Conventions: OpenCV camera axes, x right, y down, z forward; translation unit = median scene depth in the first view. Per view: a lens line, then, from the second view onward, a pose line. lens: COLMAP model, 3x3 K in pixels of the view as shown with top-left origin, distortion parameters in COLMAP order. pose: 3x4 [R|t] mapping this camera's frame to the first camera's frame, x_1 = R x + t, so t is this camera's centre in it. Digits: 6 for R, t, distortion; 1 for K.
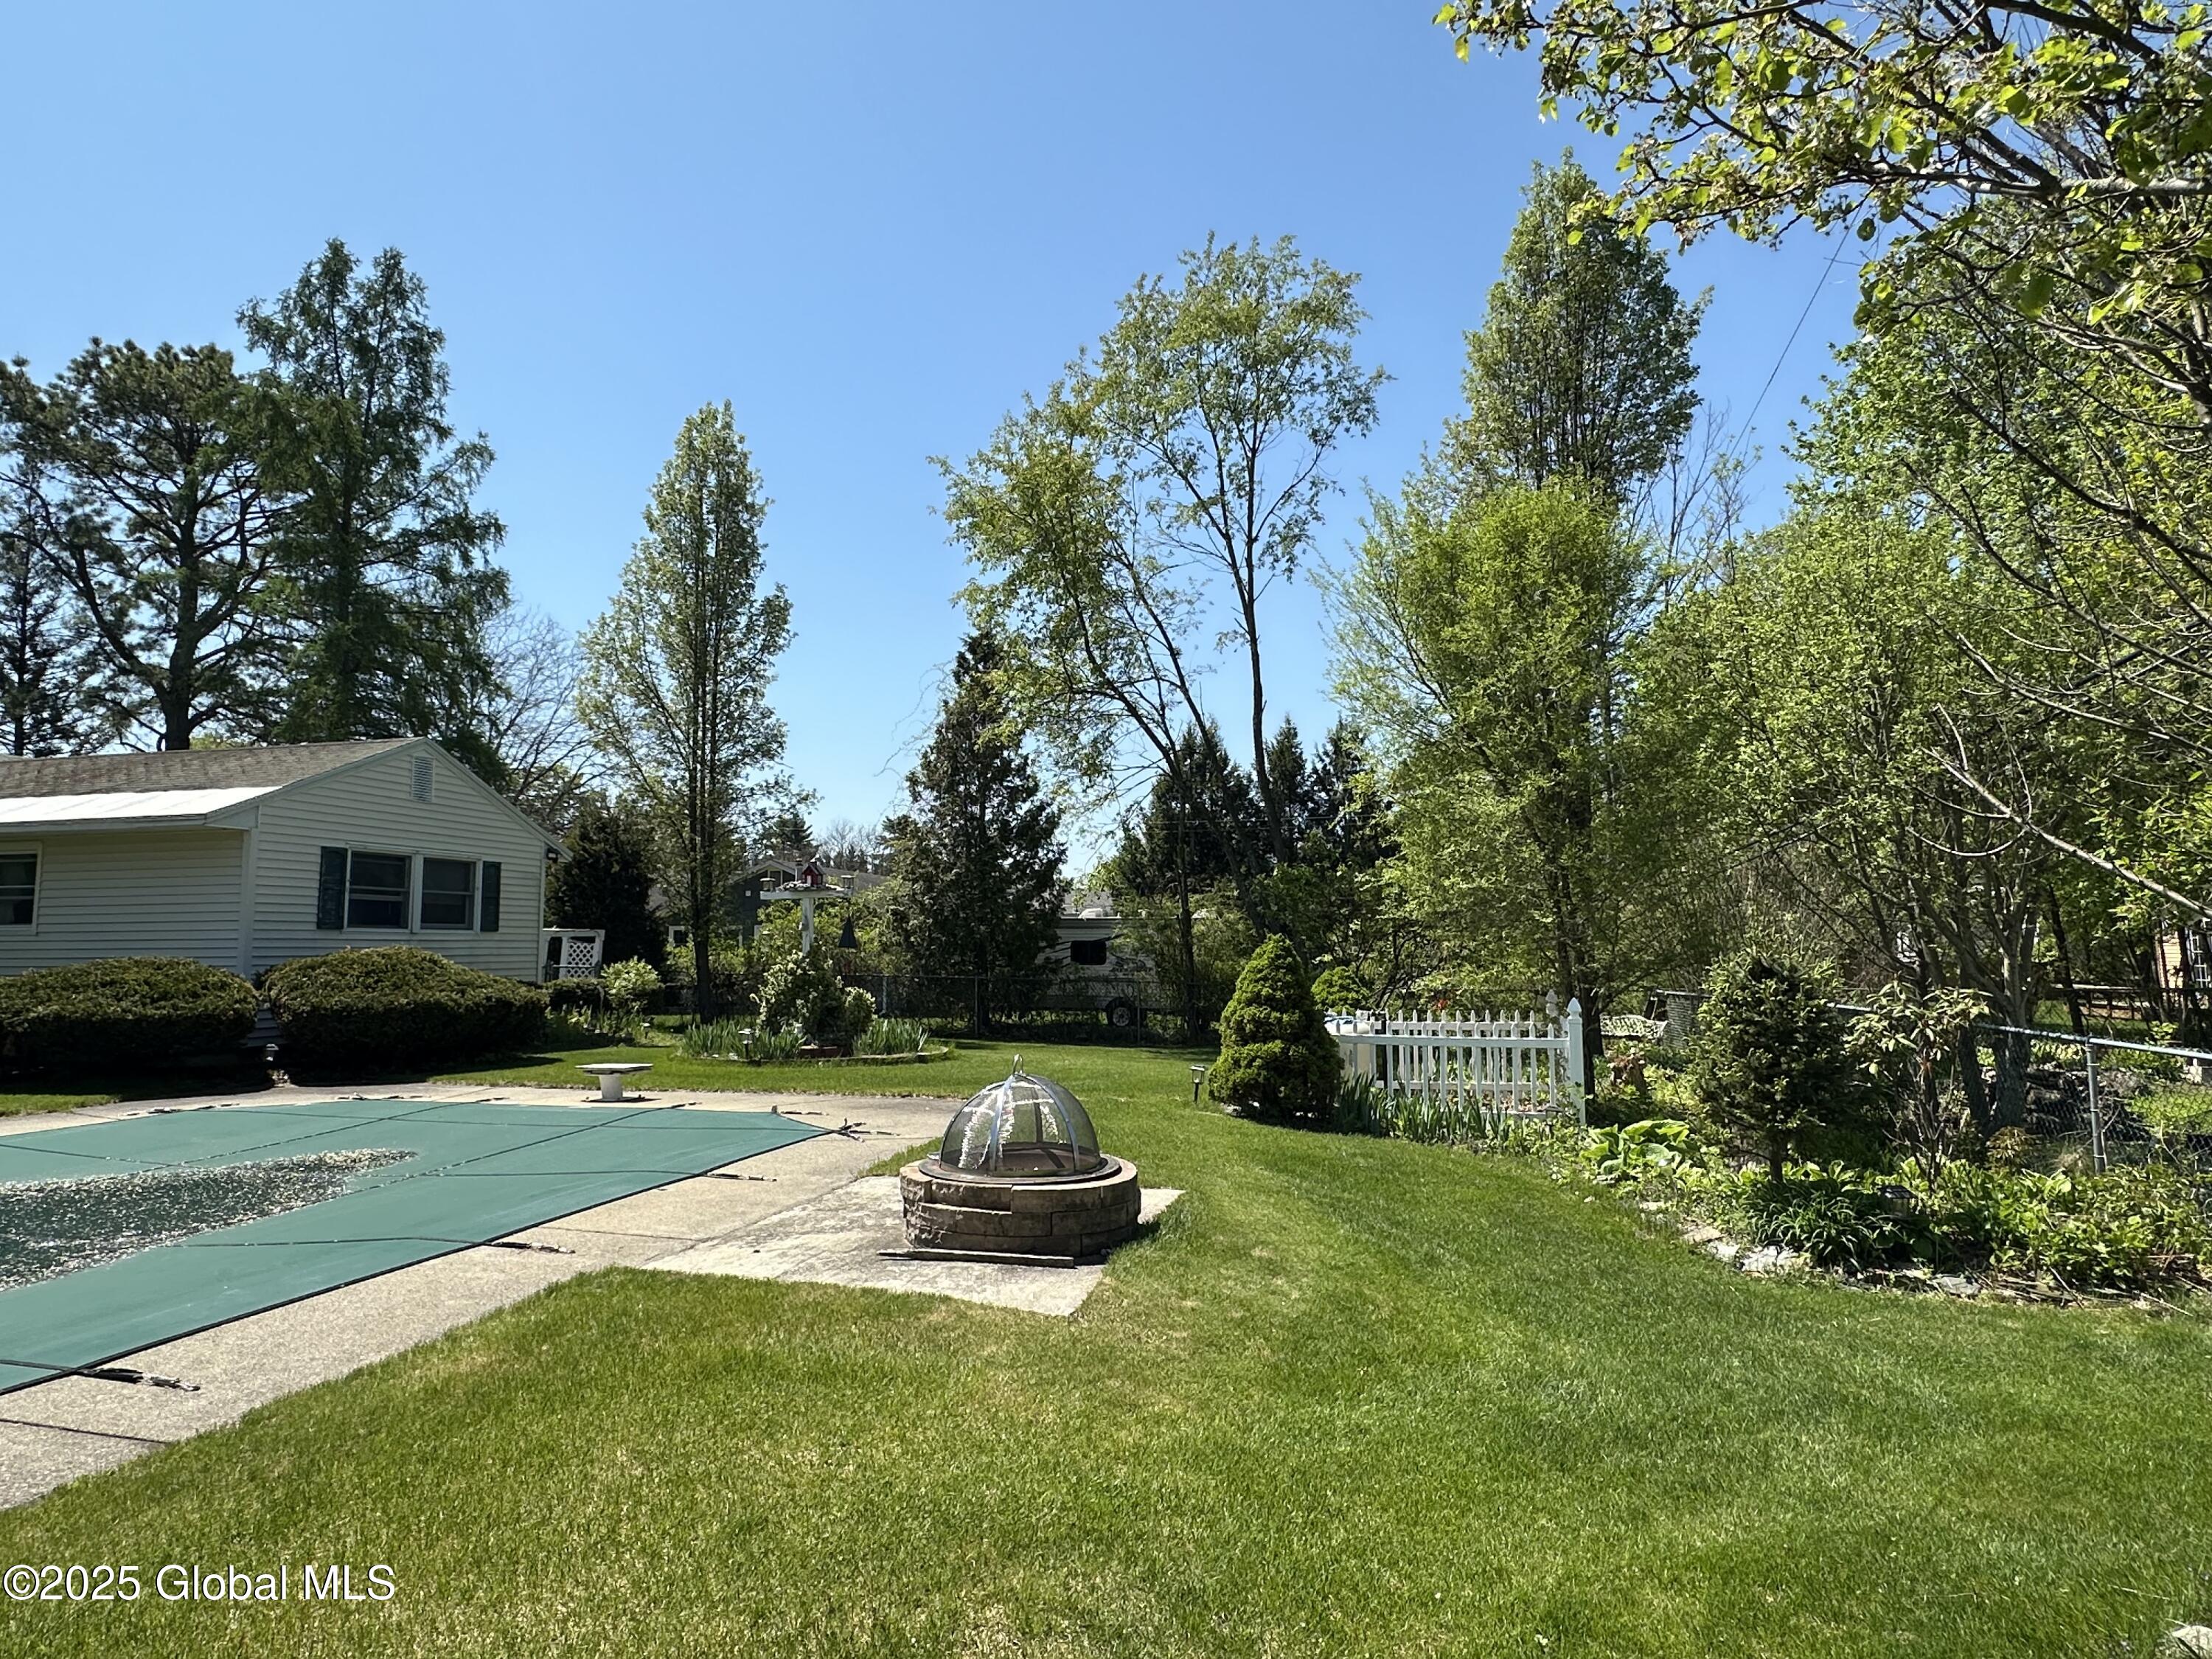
lens RADIAL K [[1279.2, 0, 1106.0], [0, 1279.2, 829.5], [0, 0, 1]] dist [0.000933, 0.000282]
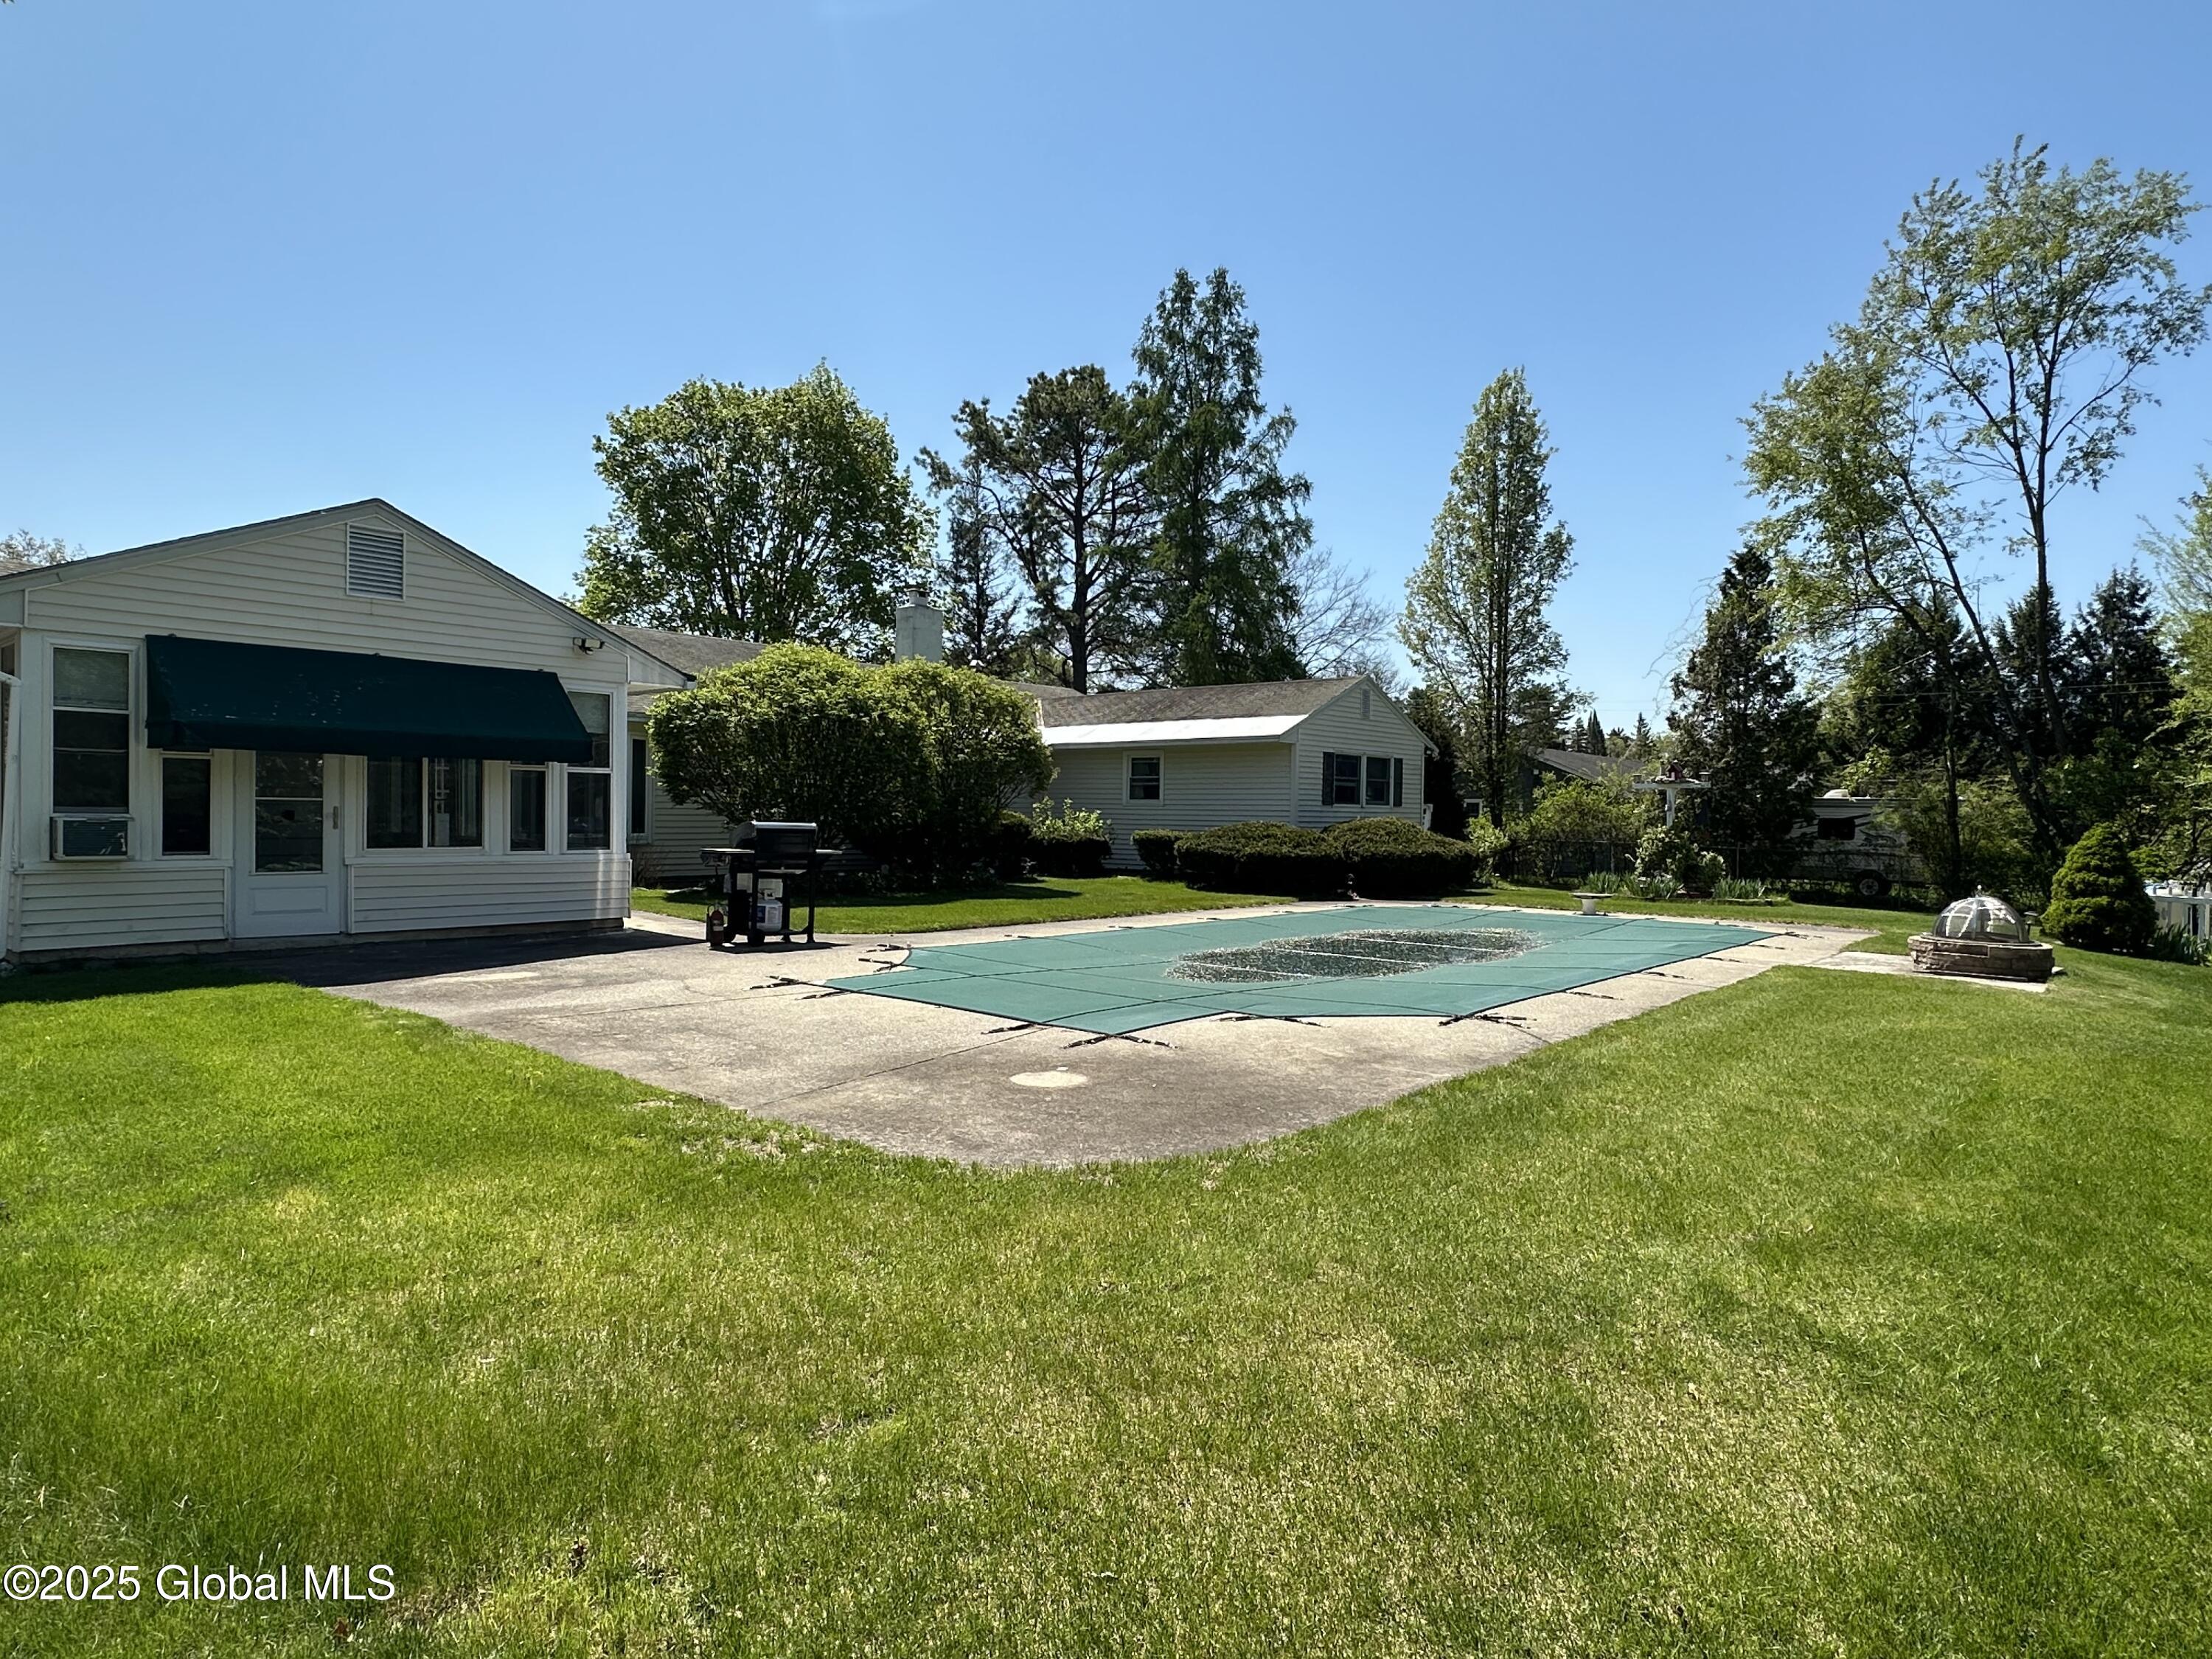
lens RADIAL K [[1289.2, 0, 1105.1], [0, 1289.2, 835.6], [0, 0, 1]] dist [0.004234, -0.000197]
pose [[0.893991, 0.025061, -0.447384, -0.089706], [0.023347, 0.994473, 0.102360, -0.031625], [0.447477, -0.101954, 0.888465, -0.318739]]
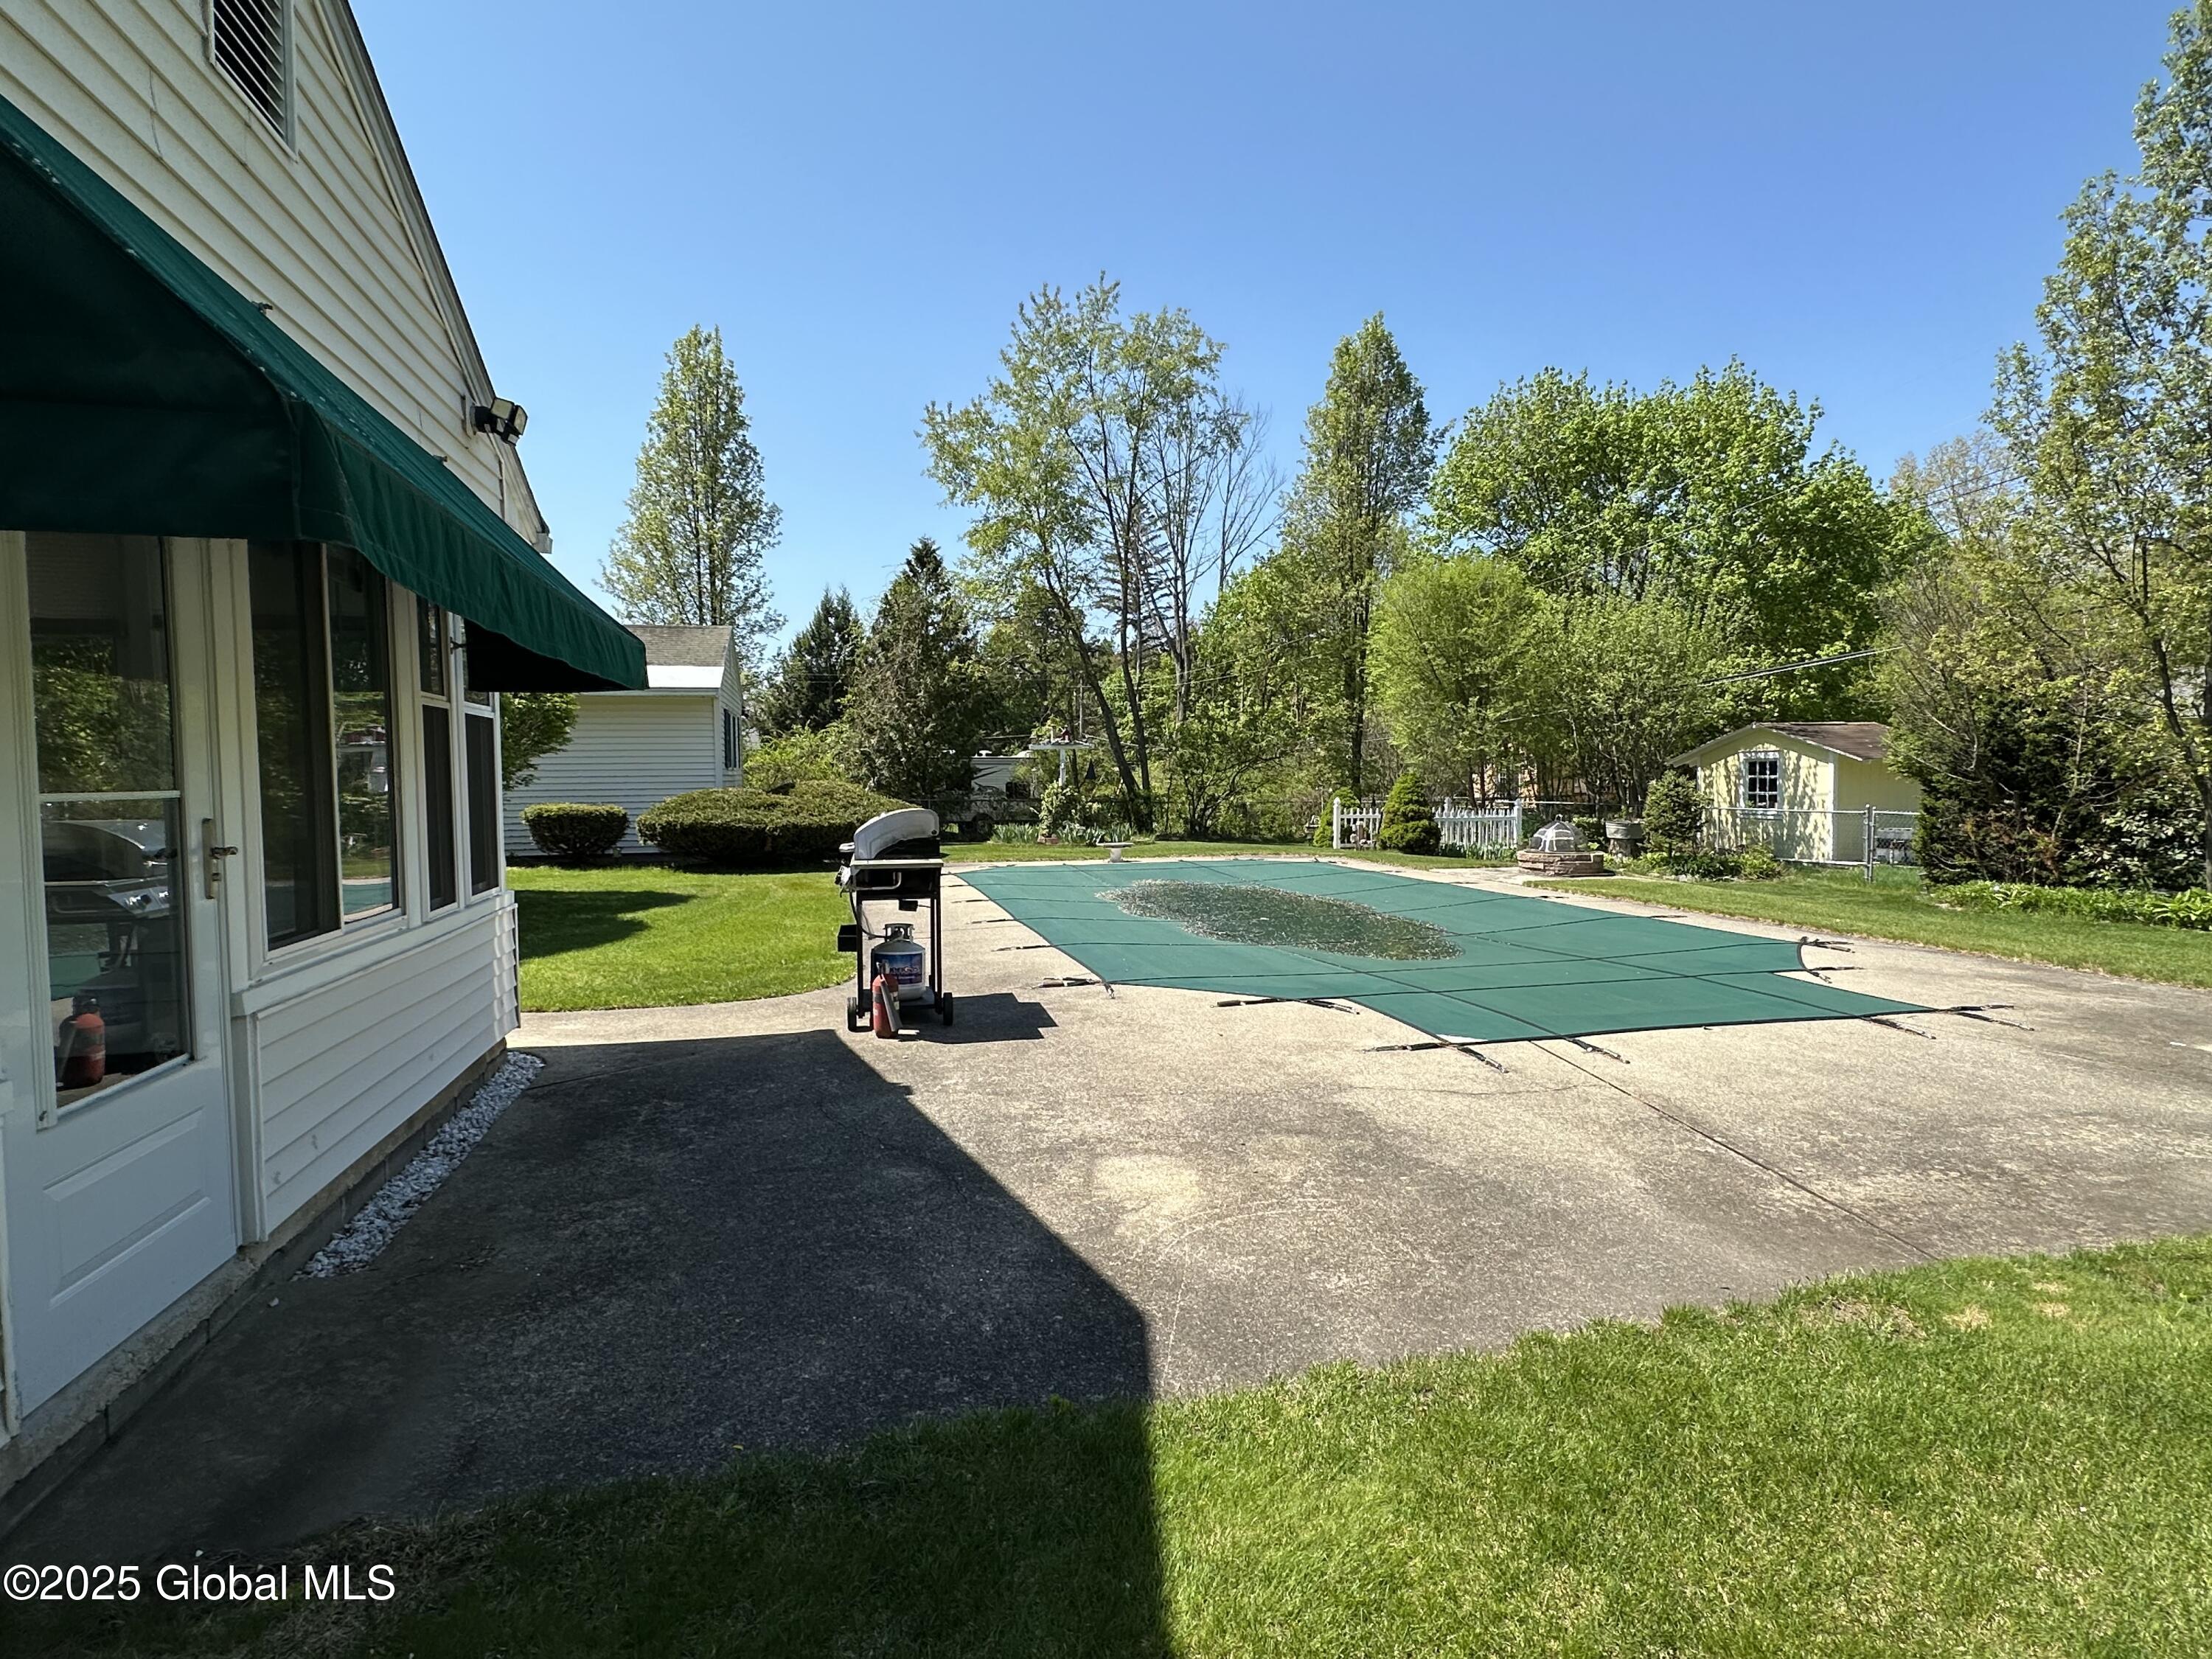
lens RADIAL K [[1121.9, 0, 1109.1], [0, 1121.9, 820.5], [0, 0, 1]] dist [0.001368, -0.001233]
pose [[0.869280, -0.022271, 0.493818, -0.523293], [-0.041881, 0.992074, 0.118466, -0.016659], [-0.492543, -0.123662, 0.861458, -0.163210]]
